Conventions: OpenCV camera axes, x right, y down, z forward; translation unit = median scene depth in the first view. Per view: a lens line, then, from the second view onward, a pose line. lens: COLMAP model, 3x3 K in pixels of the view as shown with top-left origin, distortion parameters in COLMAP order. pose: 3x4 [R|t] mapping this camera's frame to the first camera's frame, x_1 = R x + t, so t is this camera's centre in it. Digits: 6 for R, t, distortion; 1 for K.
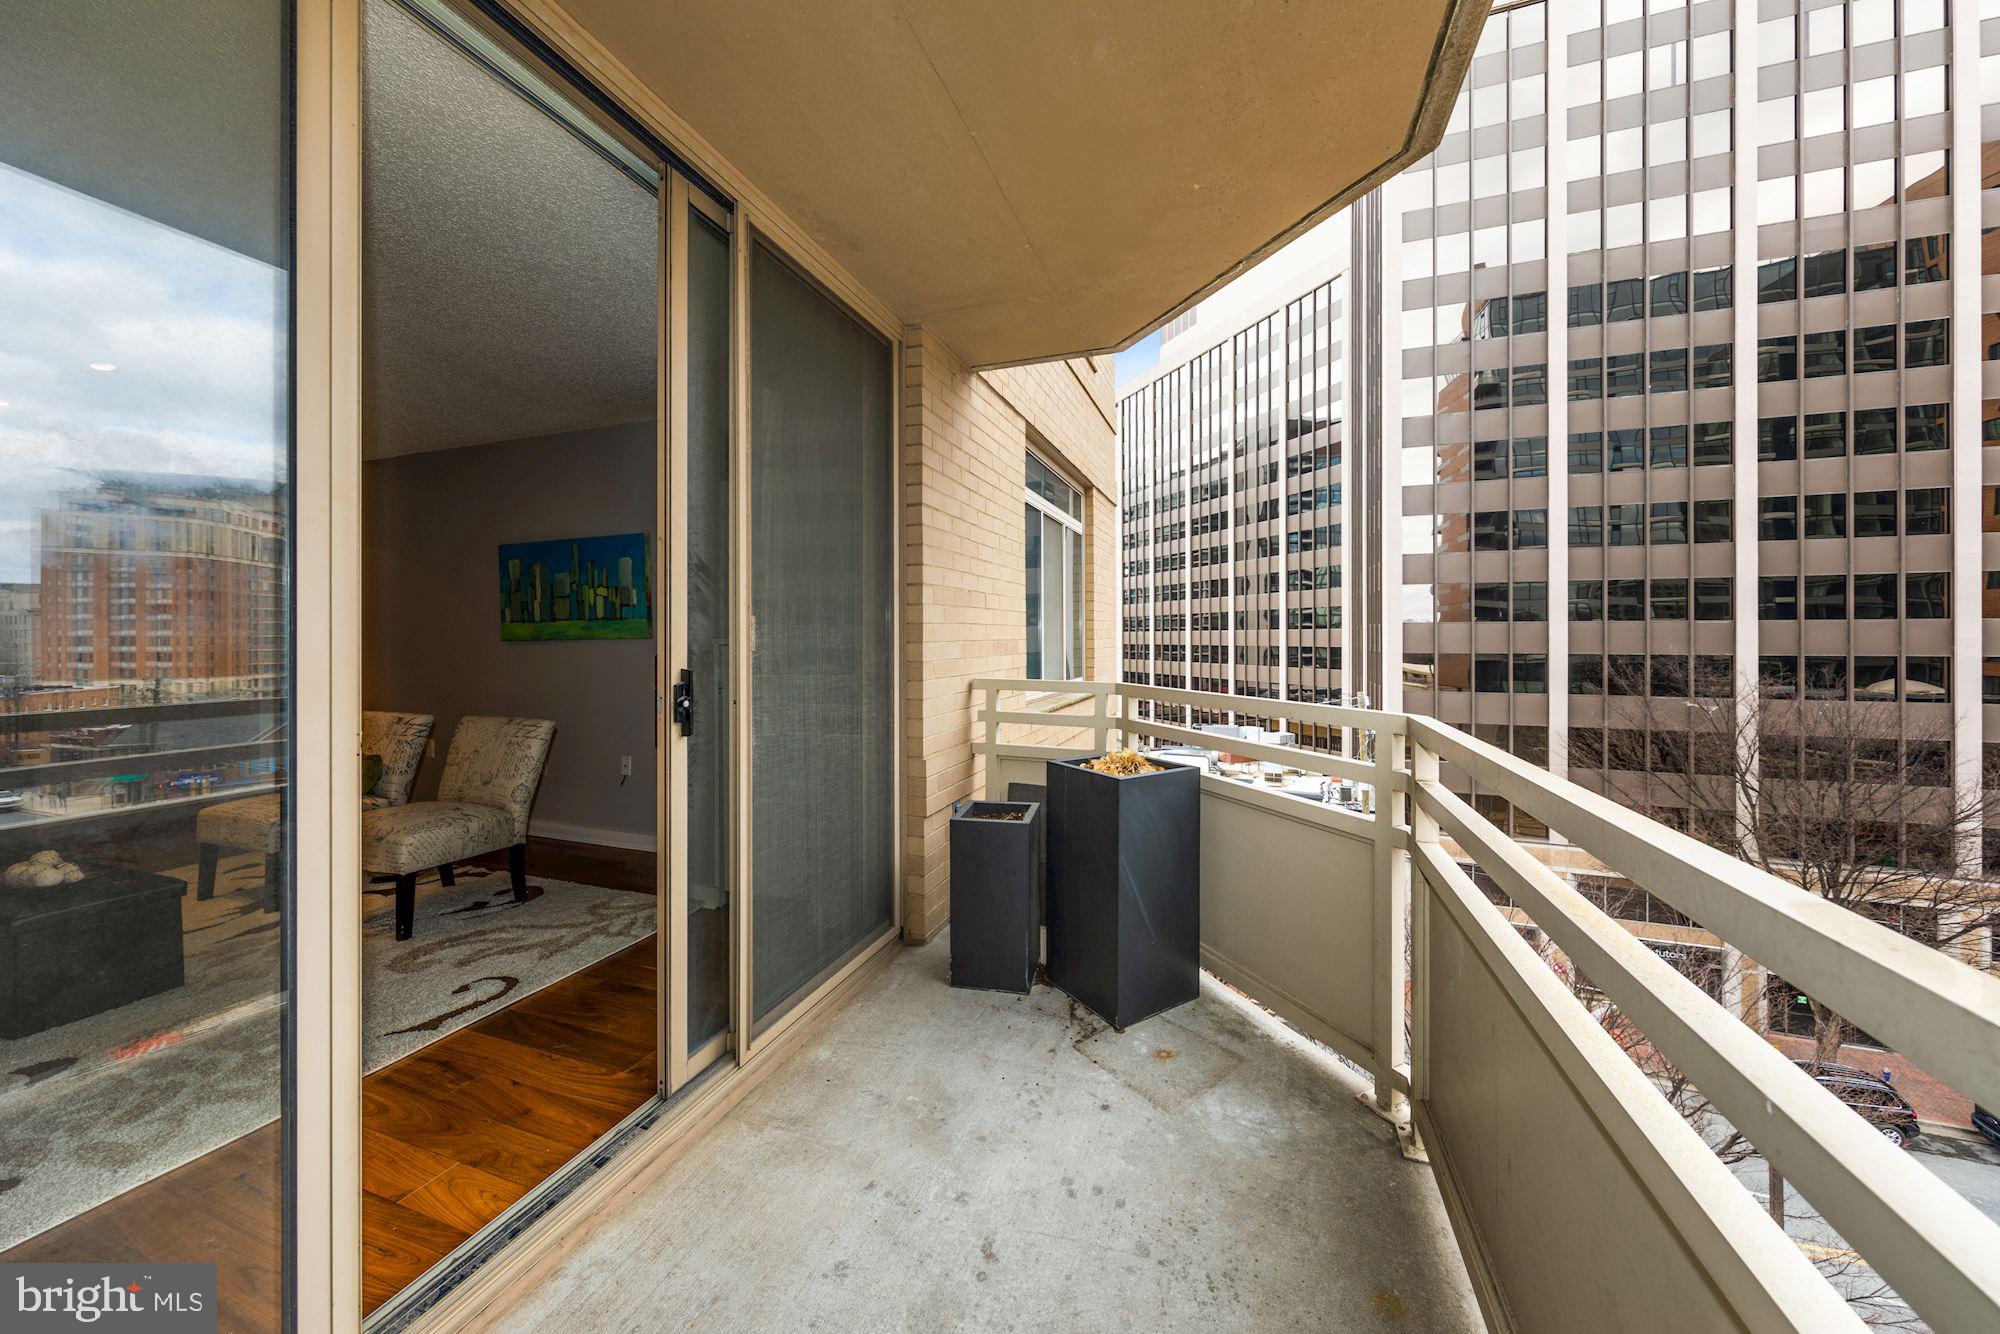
lens RADIAL K [[678.9, 0, 996.9], [0, 678.9, 639.6], [0, 0, 1]] dist [0.002166, -0.000269]
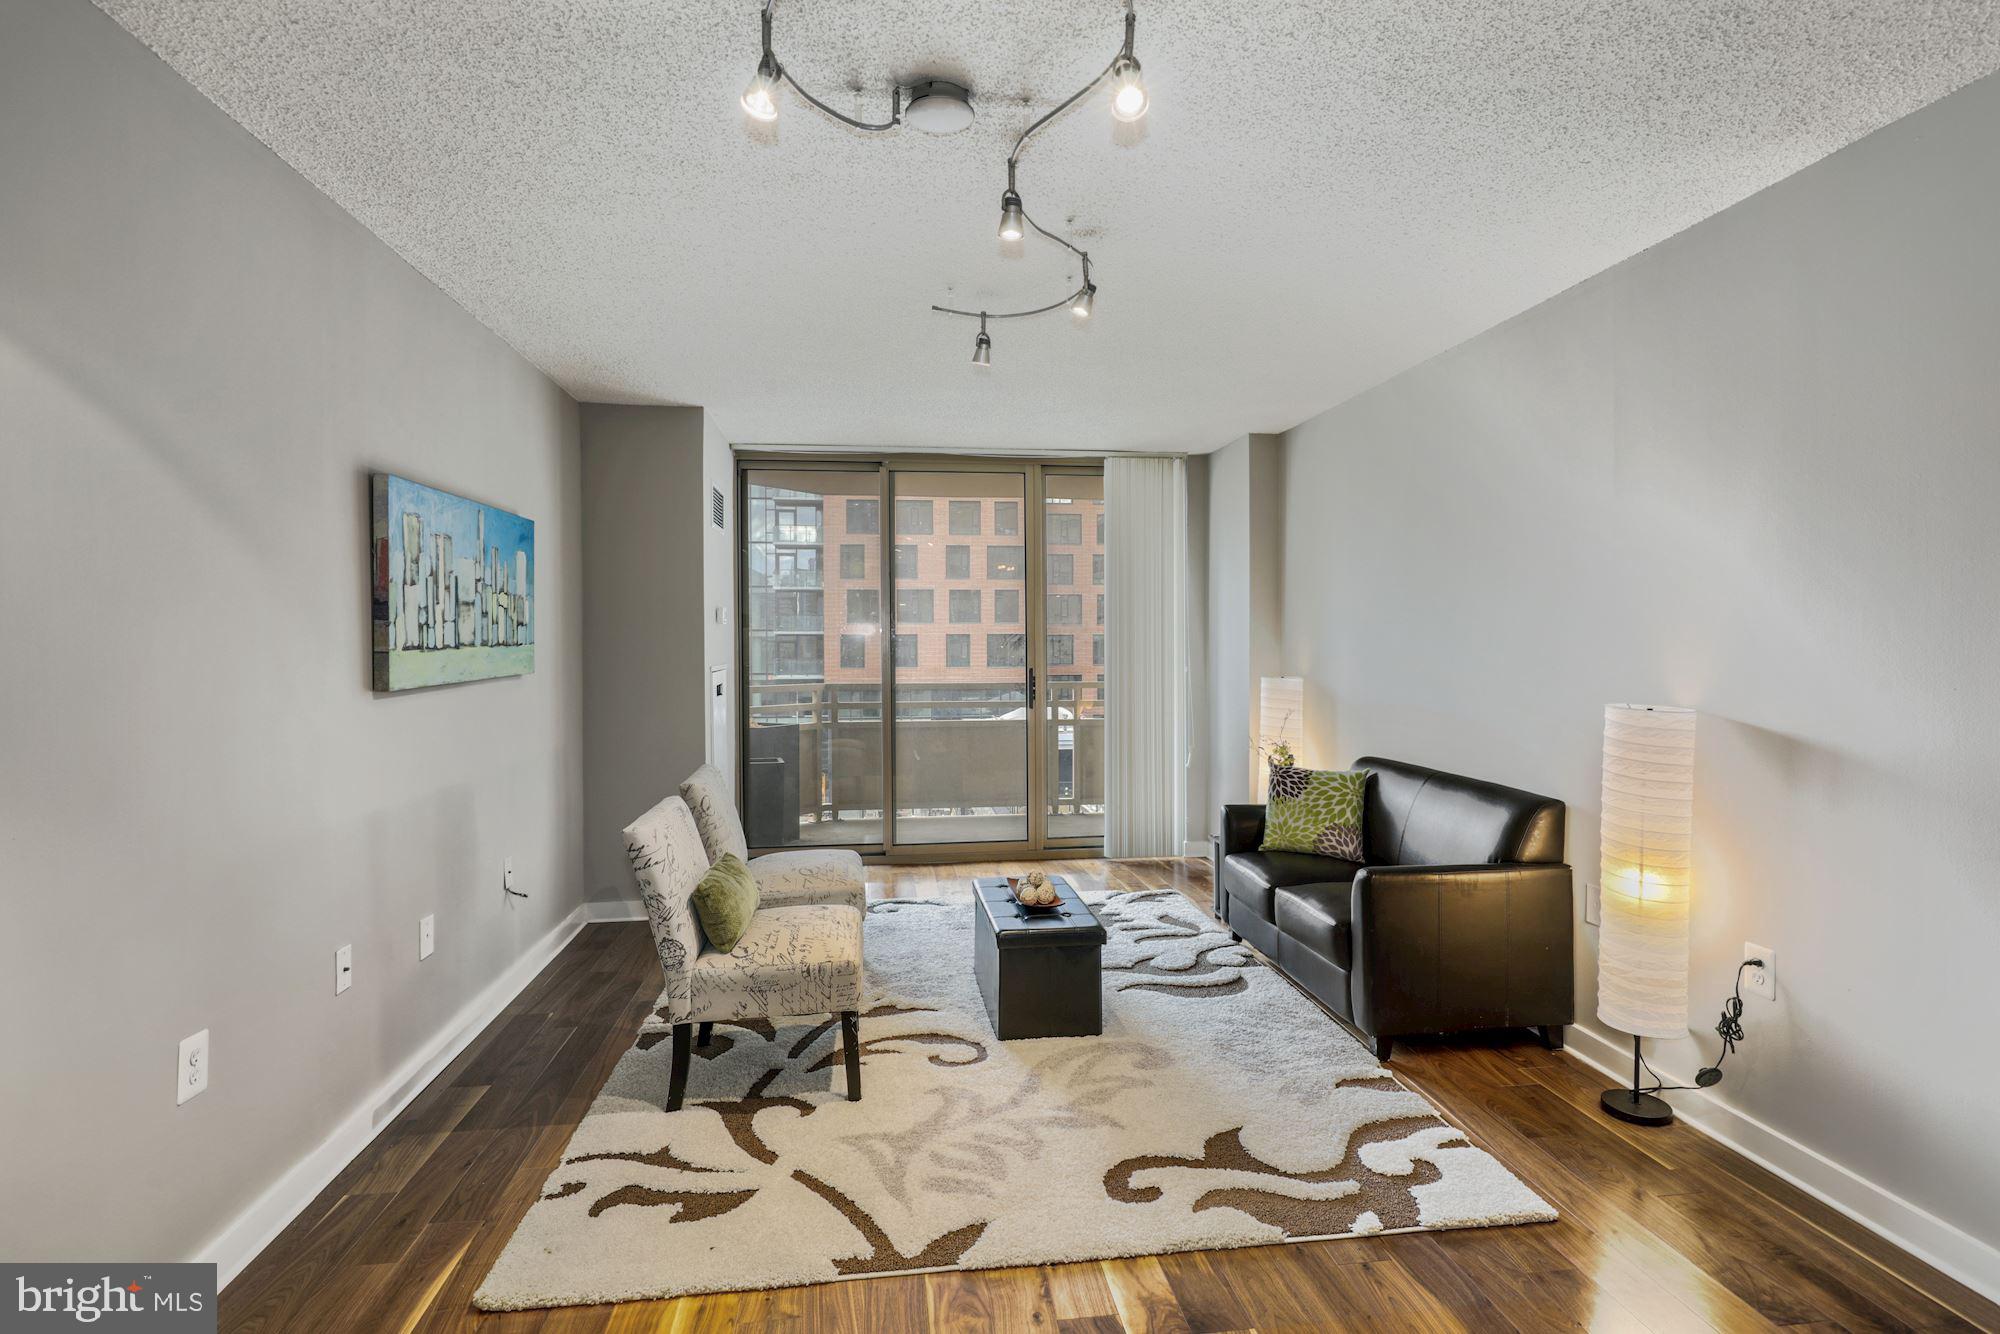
lens RADIAL K [[1020.0, 0, 961.3], [0, 1020.0, 664.8], [0, 0, 1]] dist [0.008814, -0.002866]
pose [[-0.422776, -0.019998, 0.906013, -1.530026], [0.008751, 0.999620, 0.026148, -0.030879], [-0.906192, 0.018983, -0.422441, 0.971920]]
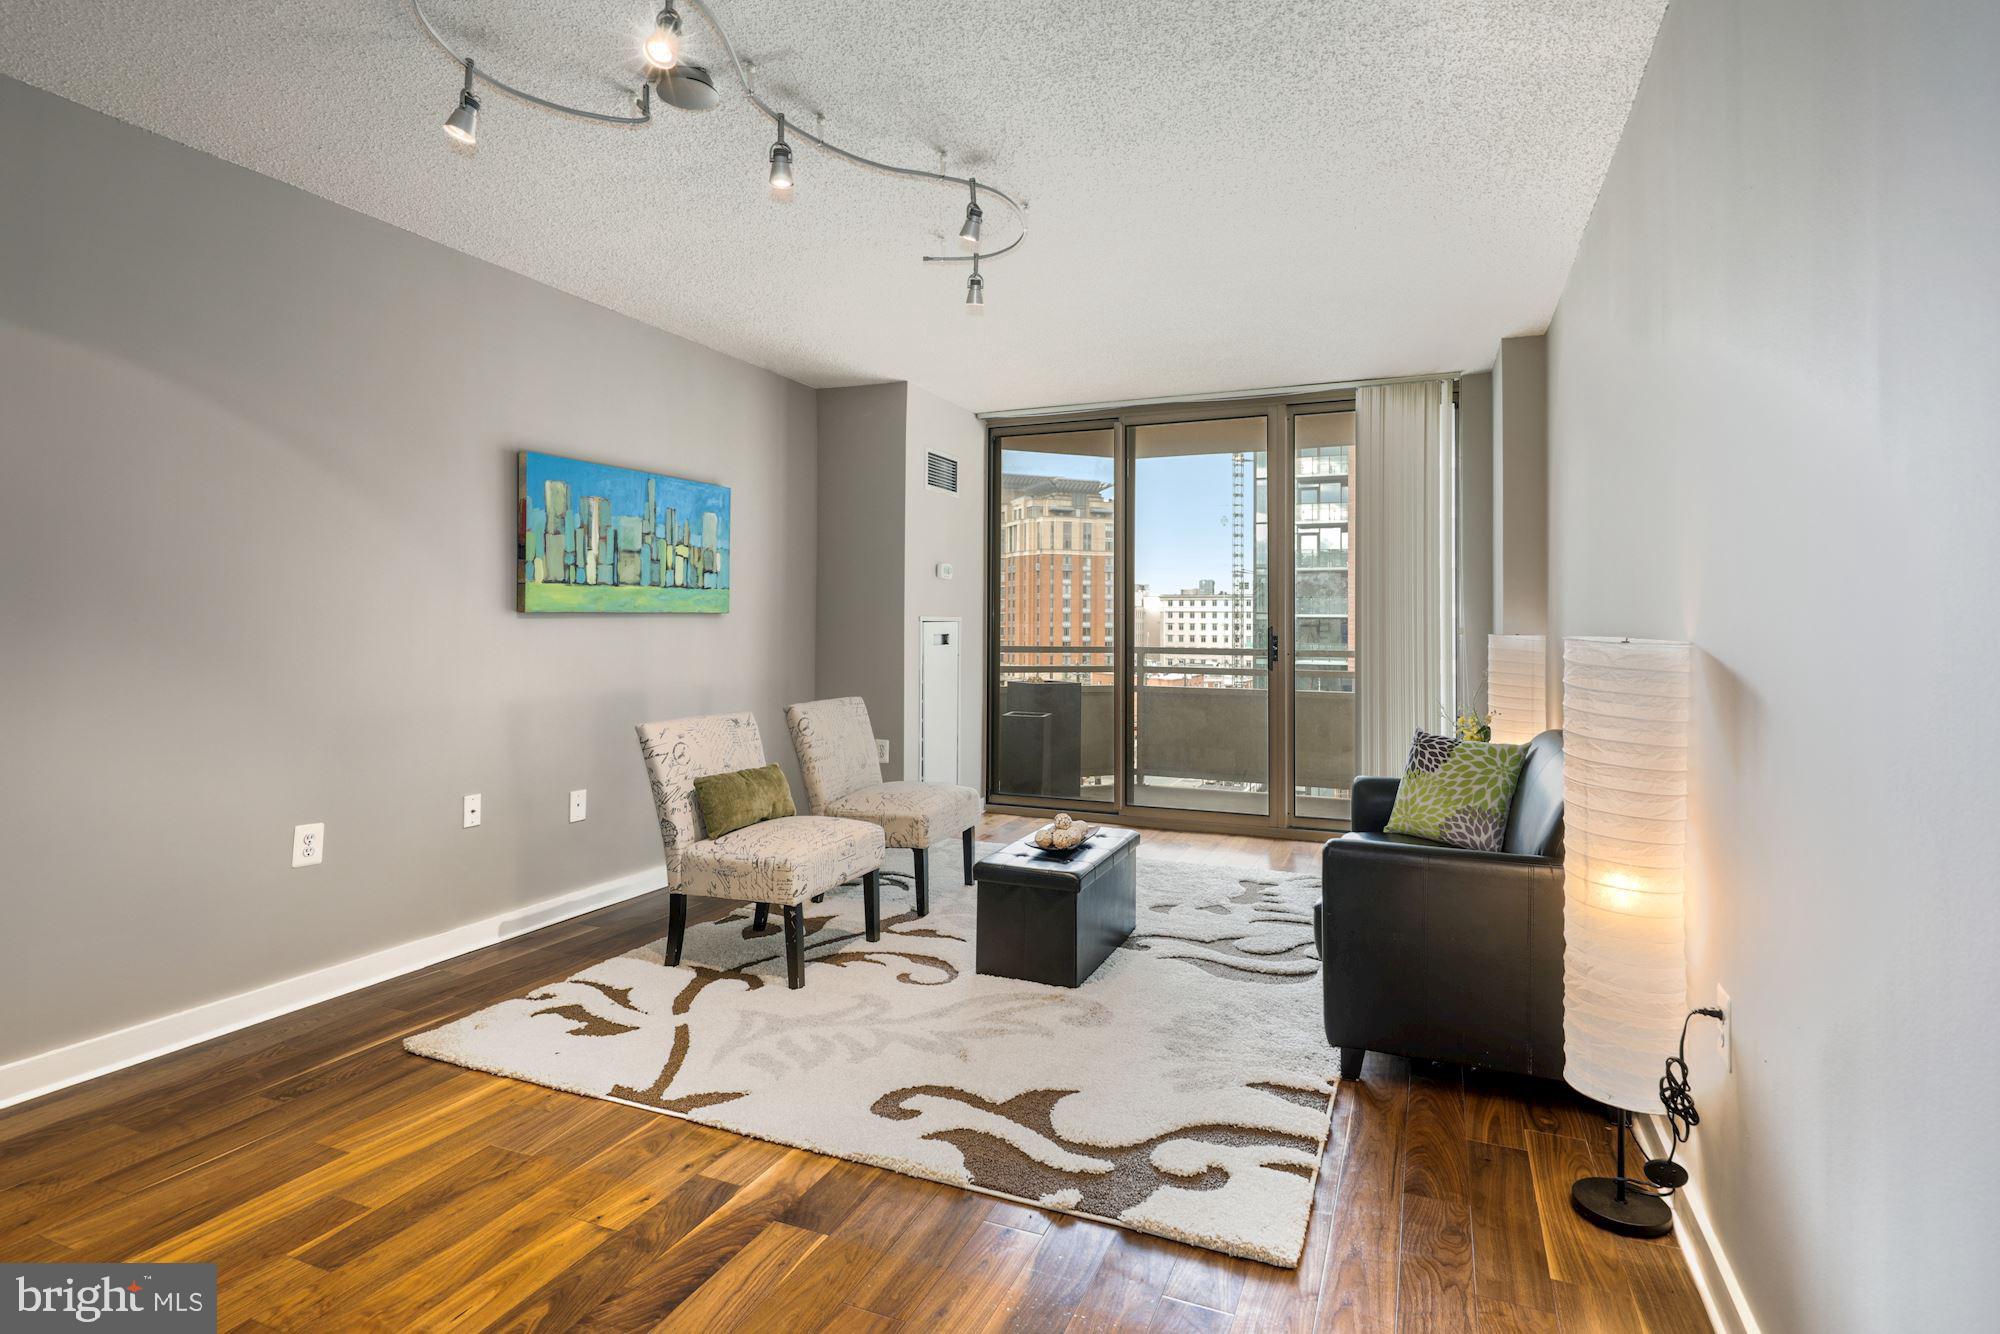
lens RADIAL K [[1020.0, 0, 943.9], [0, 1020.0, 616.8], [0, 0, 1]] dist [0.008814, -0.002866]
pose [[0.106748, 0.007992, 0.994254, -1.622609], [-0.003390, 0.999965, -0.007674, 0.011282], [-0.994280, -0.002552, 0.106771, 0.557719]]
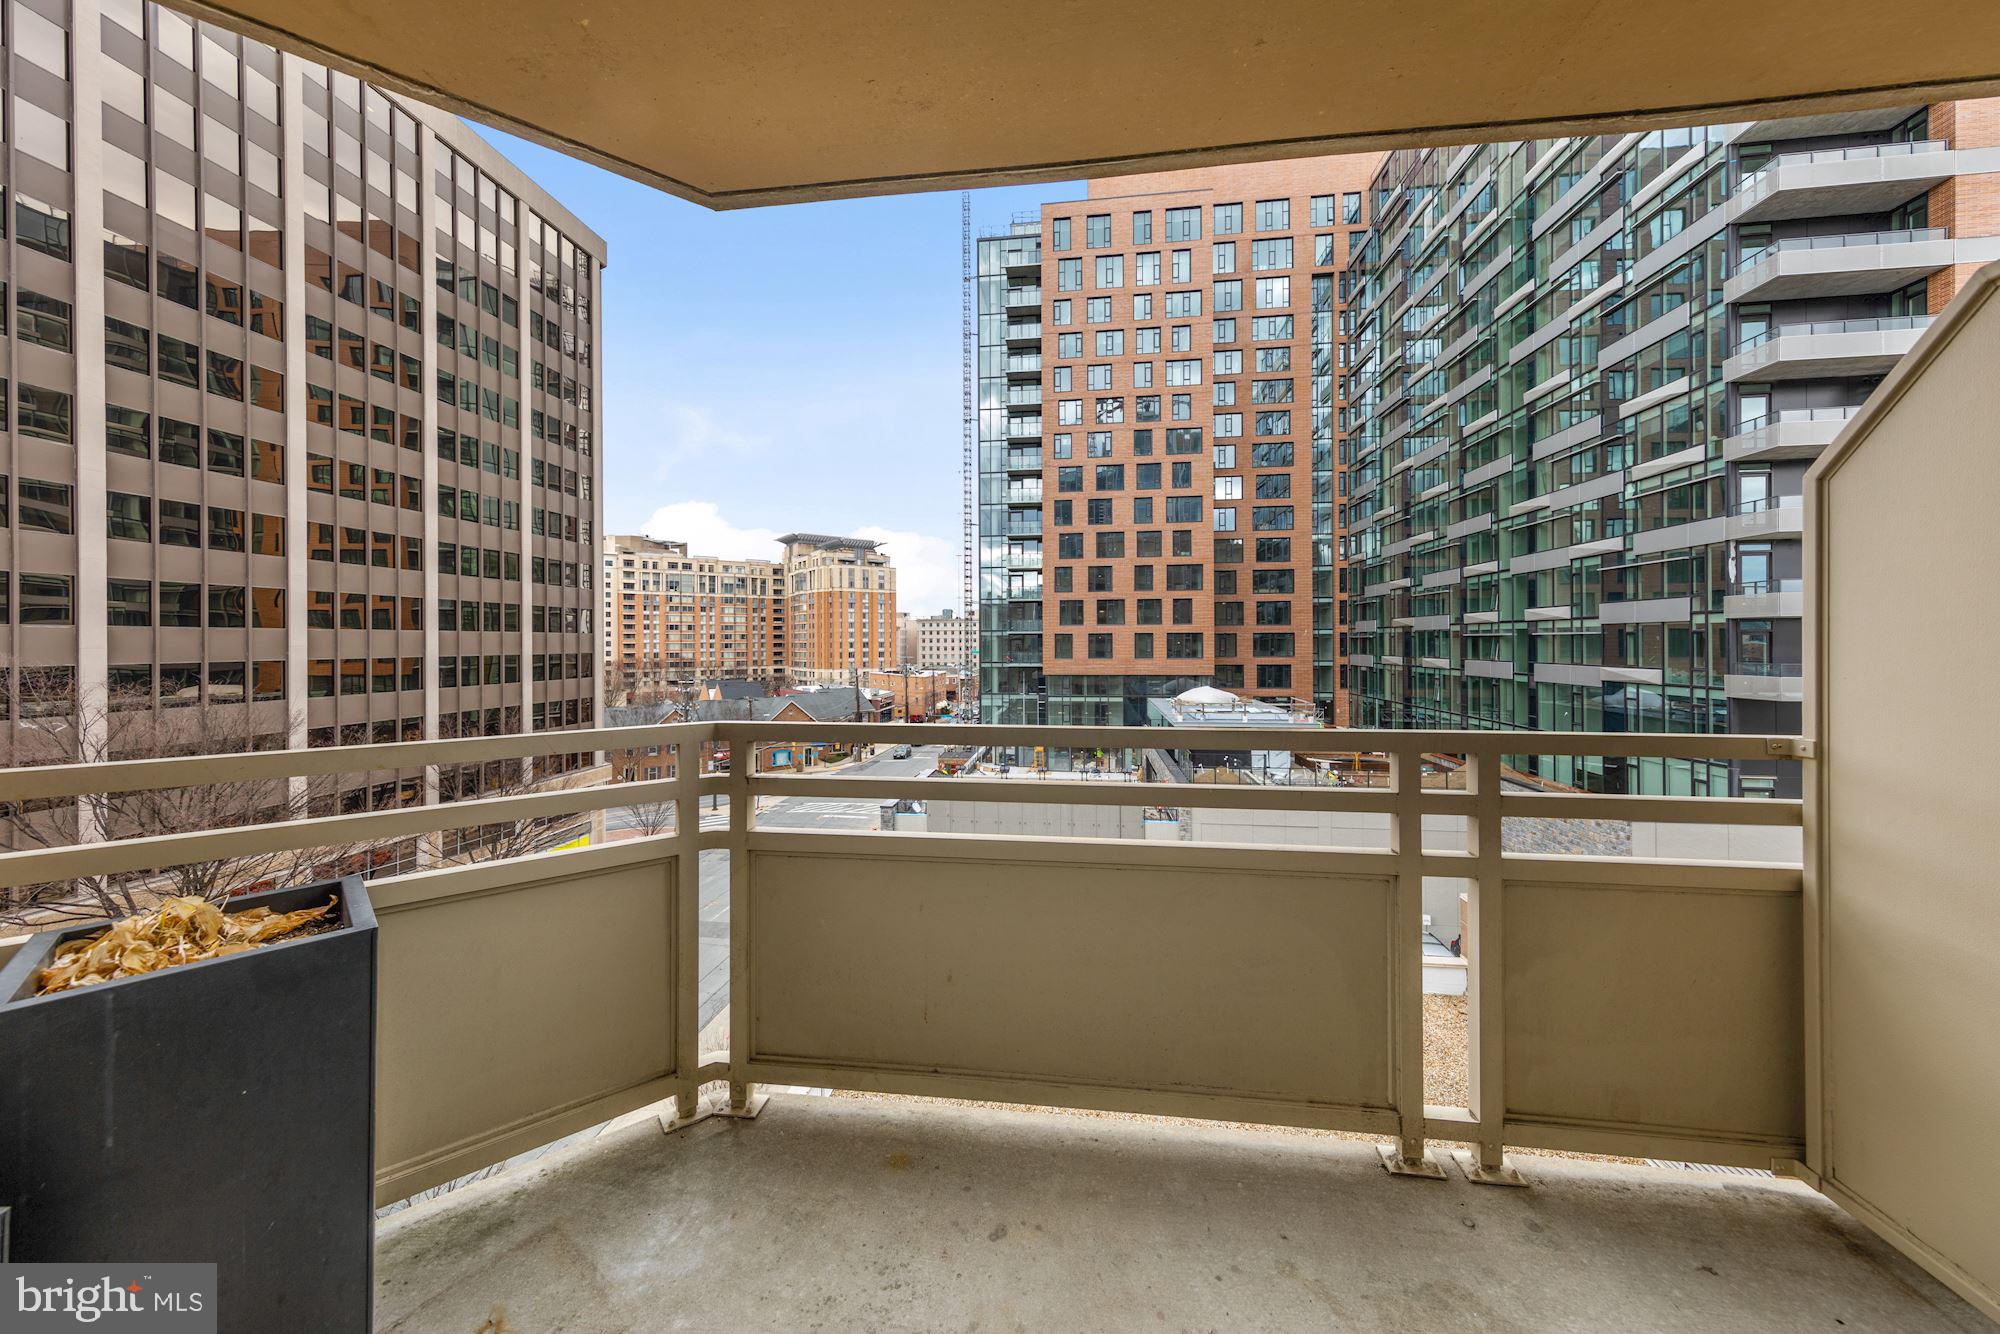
lens RADIAL K [[678.9, 0, 1005.8], [0, 678.9, 637.8], [0, 0, 1]] dist [0.002166, -0.000269]
pose [[-0.227662, 0.004104, 0.973732, -0.218251], [0.009298, 0.999955, -0.002041, -0.002427], [-0.973696, 0.008589, -0.227689, 0.327920]]
